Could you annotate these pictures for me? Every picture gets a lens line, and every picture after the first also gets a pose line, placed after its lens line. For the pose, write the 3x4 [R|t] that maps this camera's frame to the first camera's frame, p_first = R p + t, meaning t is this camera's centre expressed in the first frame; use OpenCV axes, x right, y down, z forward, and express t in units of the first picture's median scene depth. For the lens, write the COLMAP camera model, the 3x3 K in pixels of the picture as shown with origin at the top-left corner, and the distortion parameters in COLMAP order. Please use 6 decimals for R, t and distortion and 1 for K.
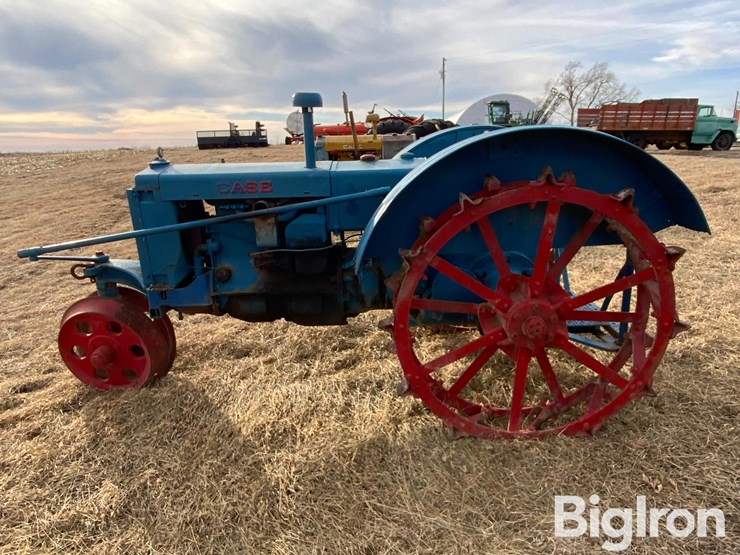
lens RADIAL K [[490.4, 0, 370.0], [0, 490.4, 277.5], [0, 0, 1]] dist [0.046986, -0.050884]
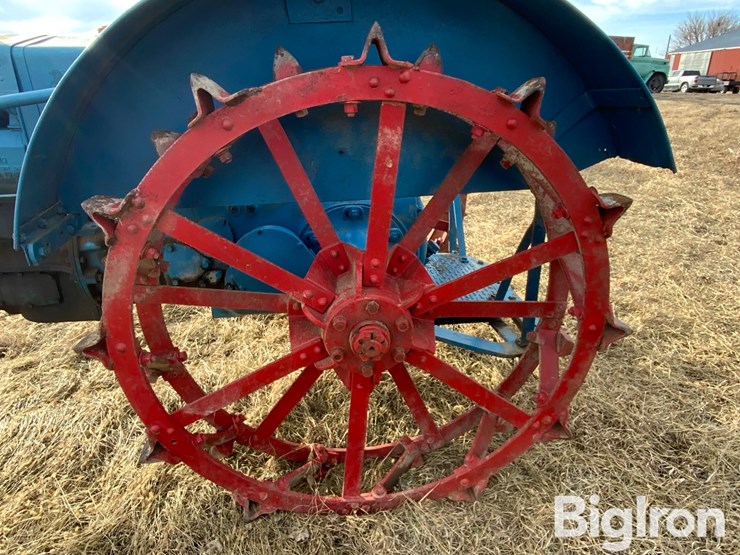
lens RADIAL K [[484.2, 0, 370.0], [0, 484.2, 277.5], [0, 0, 1]] dist [0.072866, -0.093756]
pose [[0.993766, -0.017118, 0.110167, 0.258704], [0.004377, 0.993371, 0.114873, -0.031170], [-0.111403, -0.113675, 0.987252, 0.439289]]
